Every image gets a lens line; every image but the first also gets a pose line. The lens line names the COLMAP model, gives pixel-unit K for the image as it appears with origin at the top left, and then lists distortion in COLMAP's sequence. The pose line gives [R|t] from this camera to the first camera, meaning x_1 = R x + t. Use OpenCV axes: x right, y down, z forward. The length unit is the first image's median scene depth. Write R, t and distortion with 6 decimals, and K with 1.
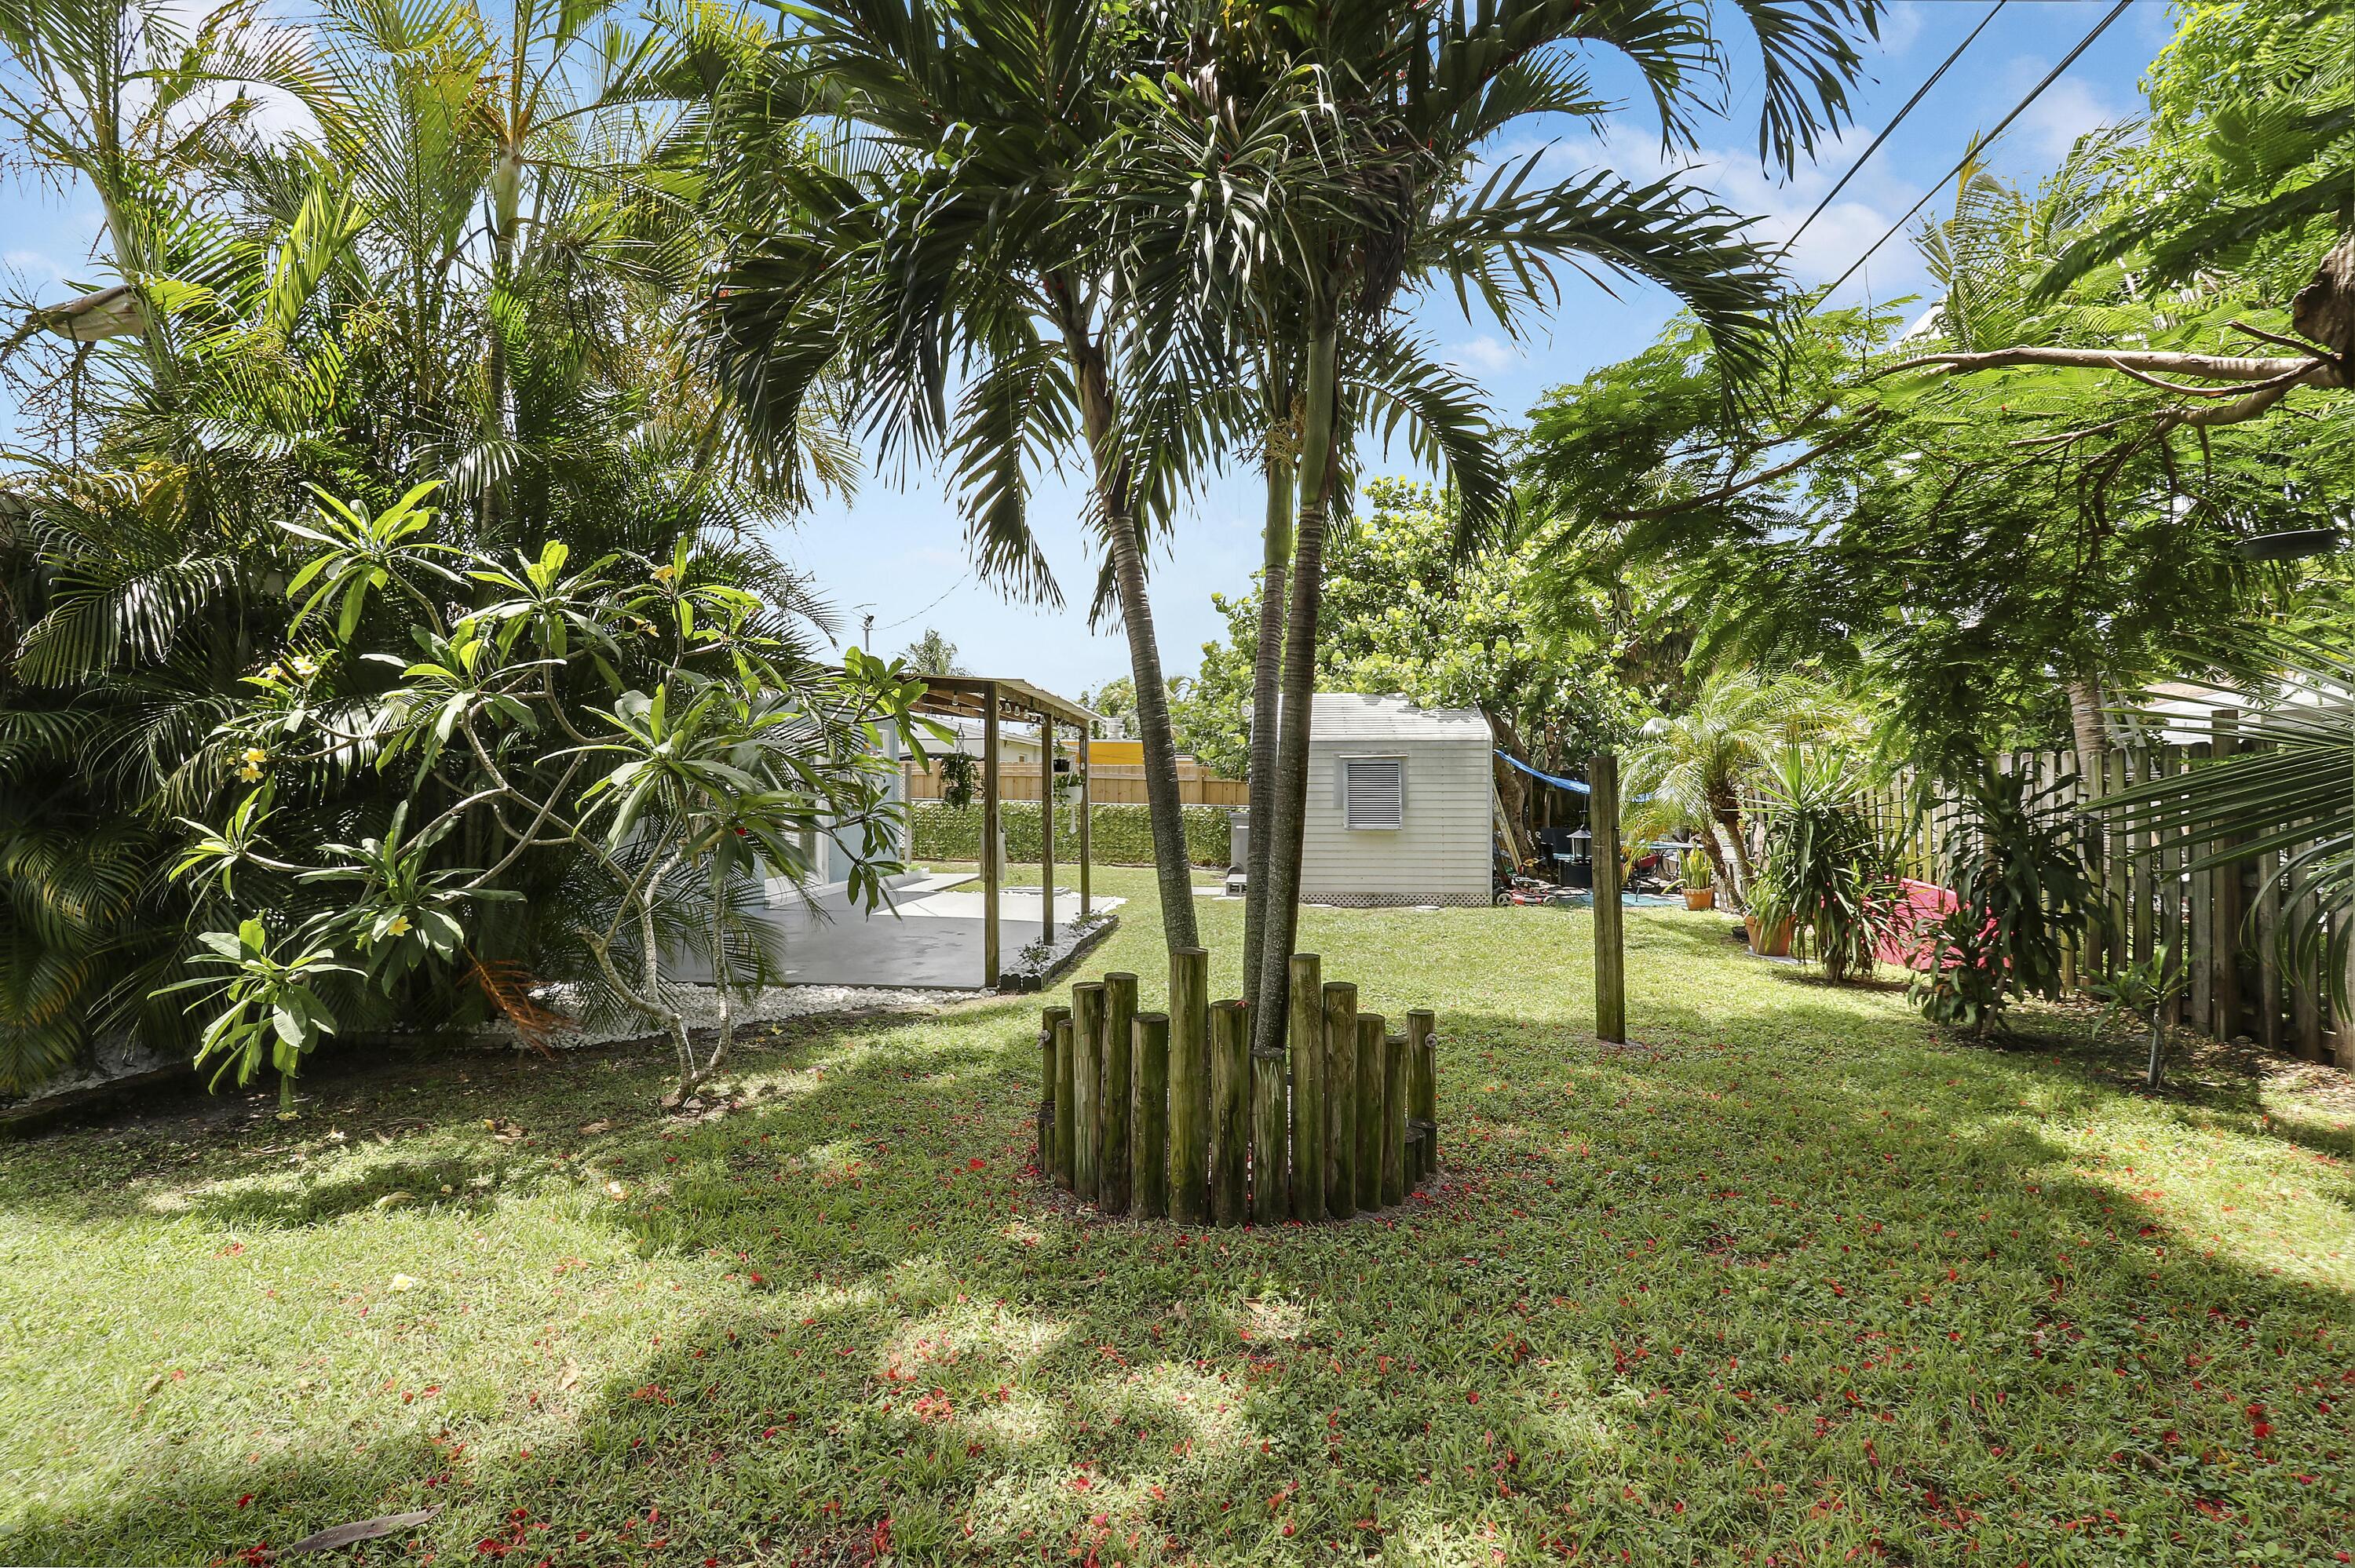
lens RADIAL K [[1120.7, 0, 1181.5], [0, 1120.7, 773.6], [0, 0, 1]] dist [-0.000214, -0.012466]
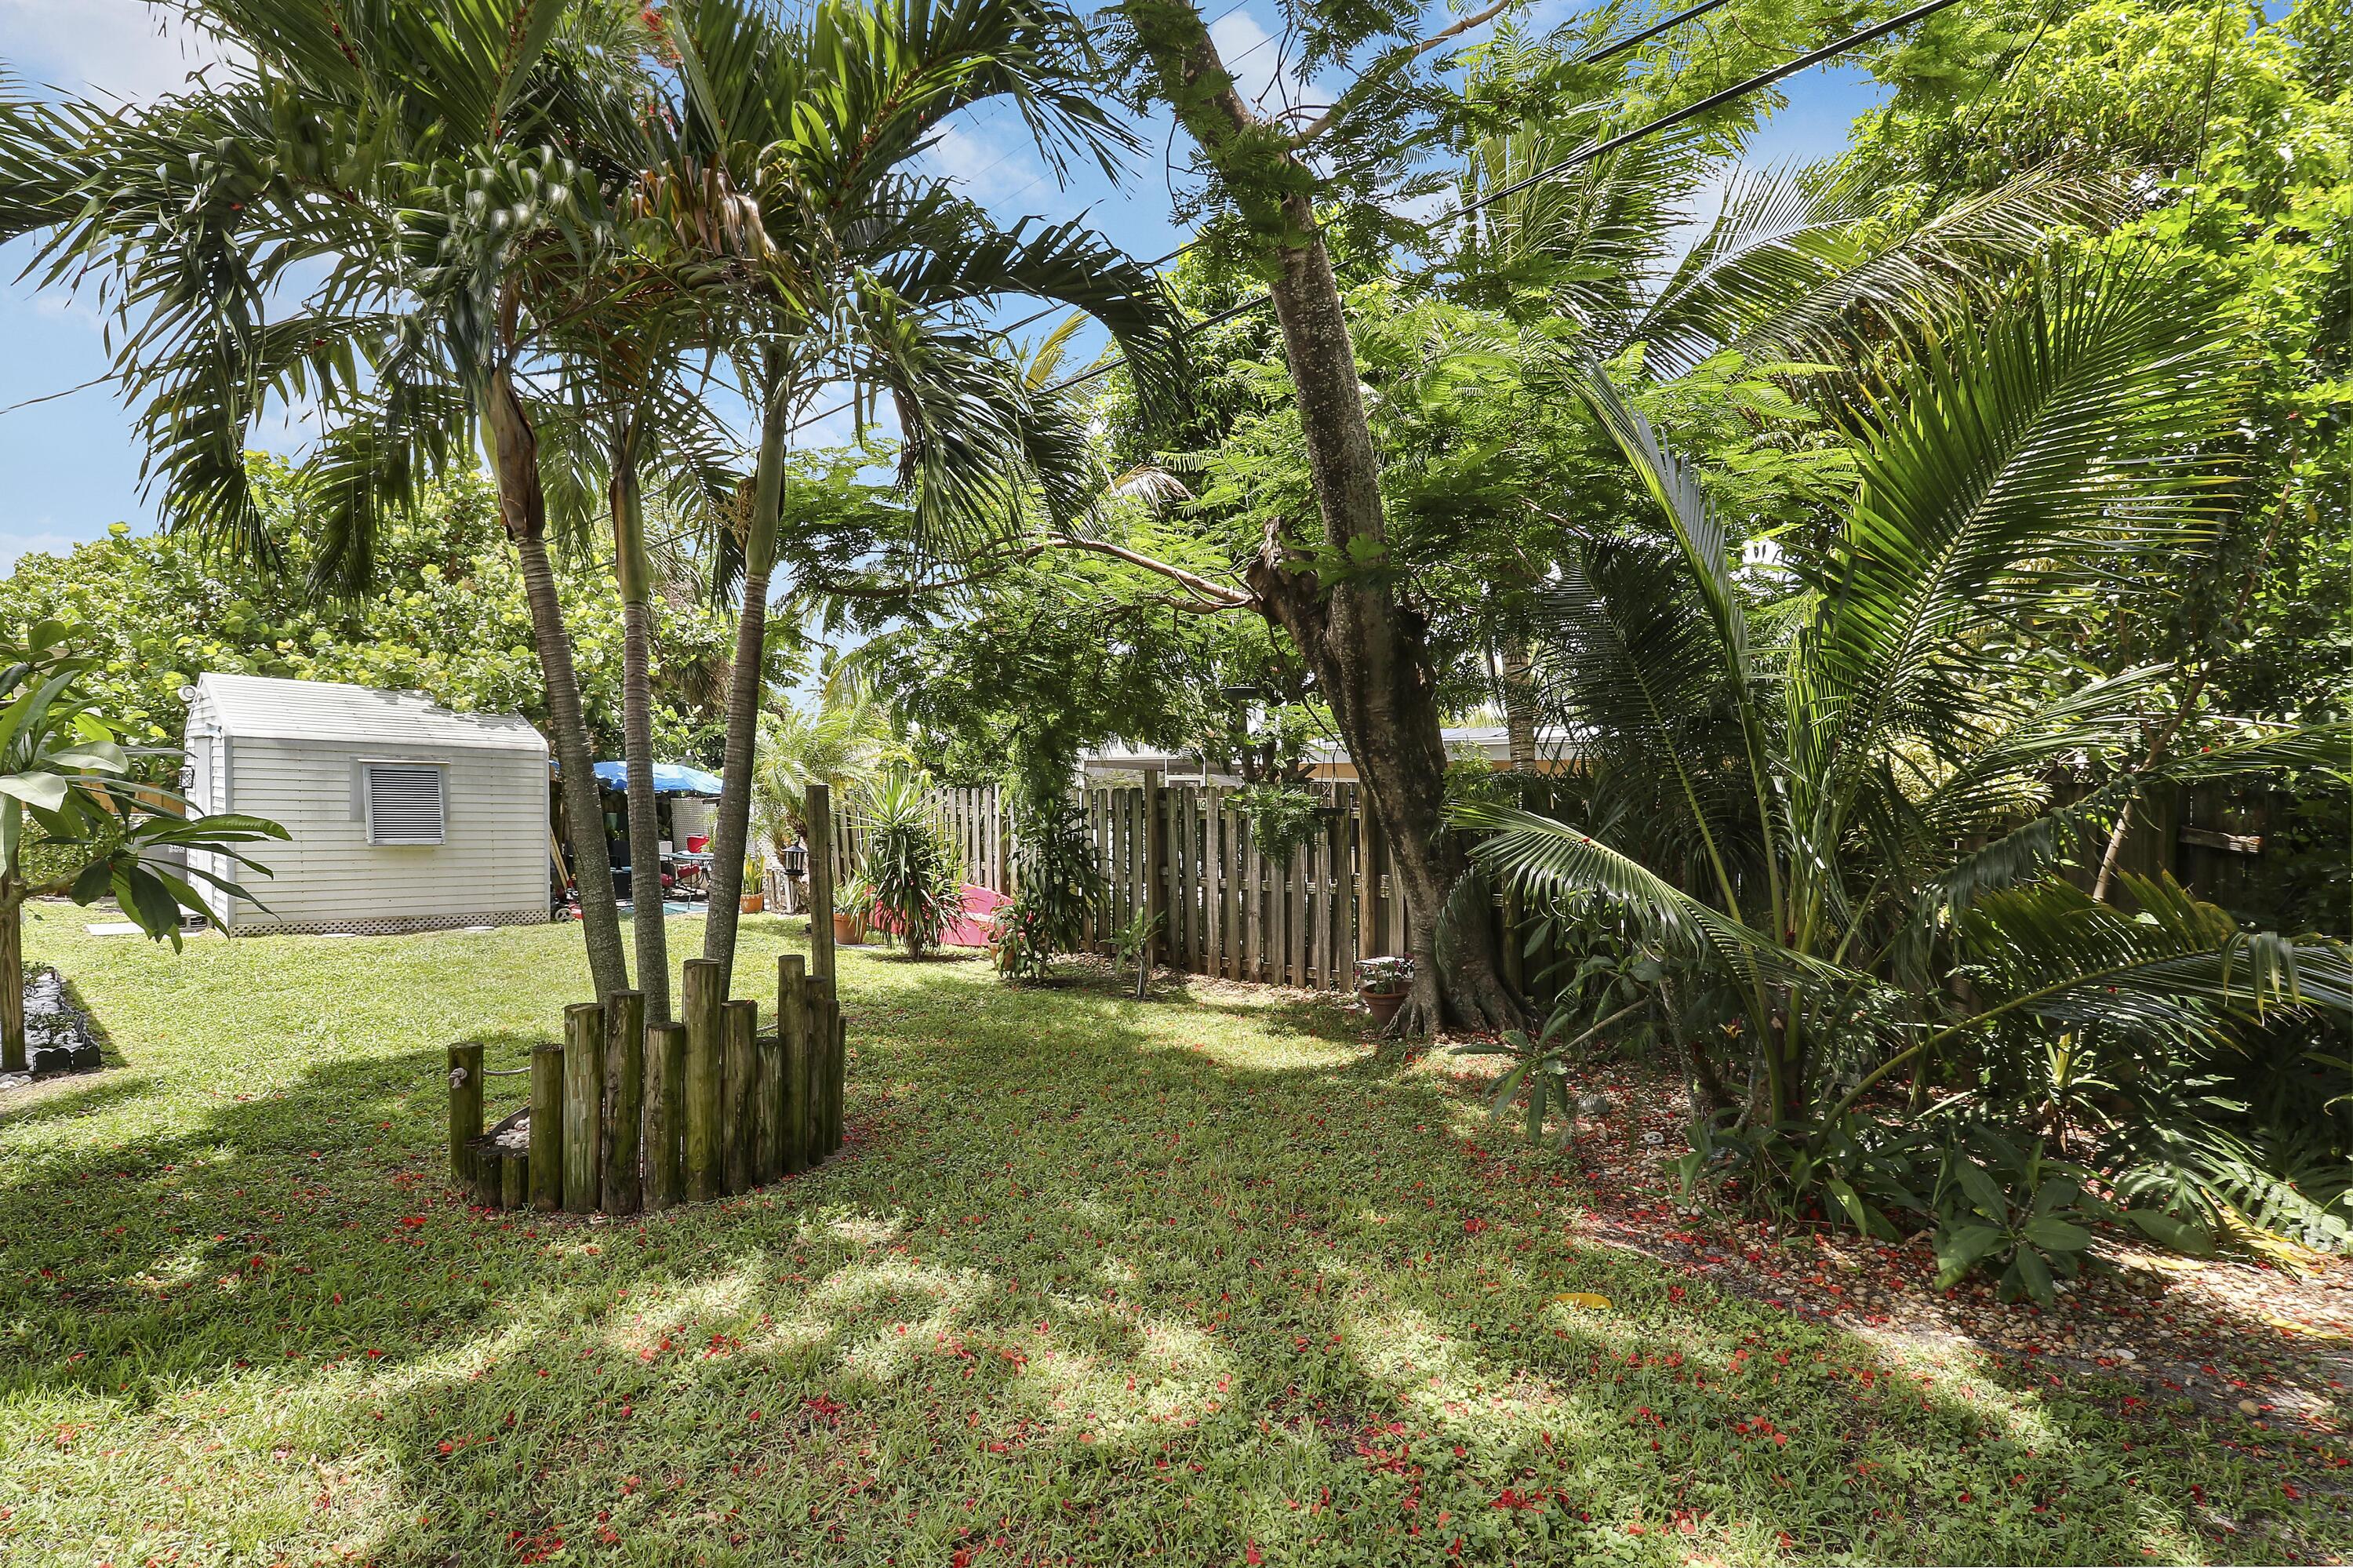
lens RADIAL K [[1119.9, 0, 1180.5], [0, 1119.9, 773.6], [0, 0, 1]] dist [-0.000214, -0.012466]
pose [[0.590108, 0.040263, 0.806320, -0.298644], [-0.034481, 0.999101, -0.024654, -0.008947], [-0.806588, -0.013254, 0.590966, -0.024970]]
